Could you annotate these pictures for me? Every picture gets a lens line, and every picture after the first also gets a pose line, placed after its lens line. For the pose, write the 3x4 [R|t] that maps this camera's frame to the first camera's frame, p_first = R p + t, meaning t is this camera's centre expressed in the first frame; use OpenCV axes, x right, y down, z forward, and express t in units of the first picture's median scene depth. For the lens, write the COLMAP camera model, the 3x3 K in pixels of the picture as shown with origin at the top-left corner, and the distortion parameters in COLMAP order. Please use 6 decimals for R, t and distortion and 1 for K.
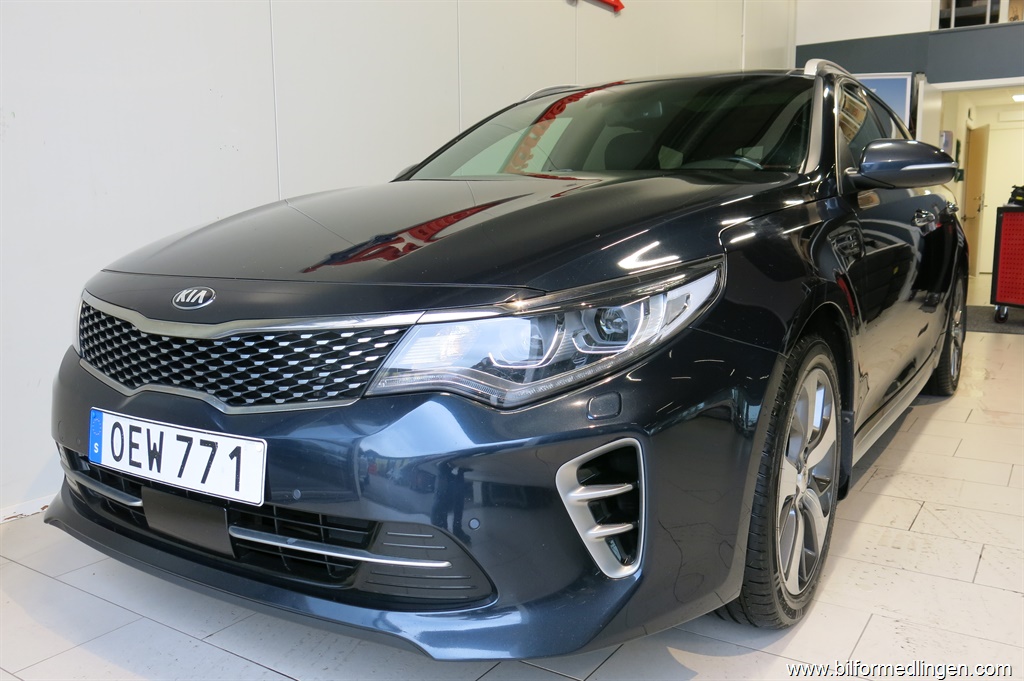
lens RADIAL K [[856.1, 0, 512.0], [0, 856.1, 340.5], [0, 0, 1]] dist [-0.012023, 0.003192]
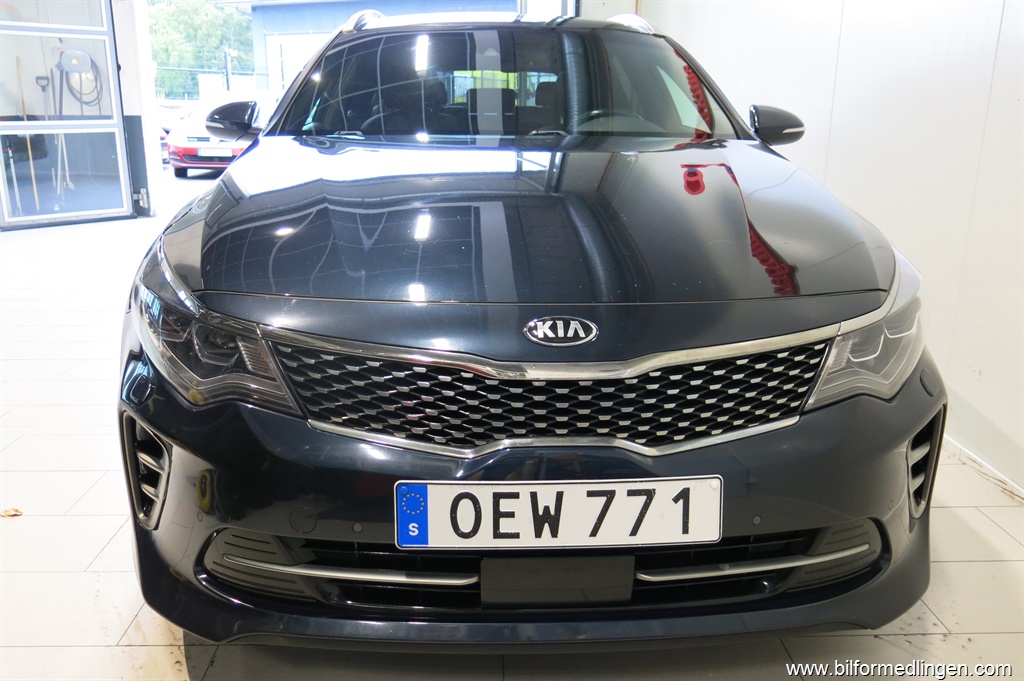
lens RADIAL K [[856.1, 0, 512.0], [0, 856.1, 340.5], [0, 0, 1]] dist [-0.012023, 0.003192]
pose [[0.798252, -0.143479, 0.584985, -0.938952], [0.060704, 0.985433, 0.158861, -0.183836], [-0.599256, -0.091300, 0.795334, 0.363942]]
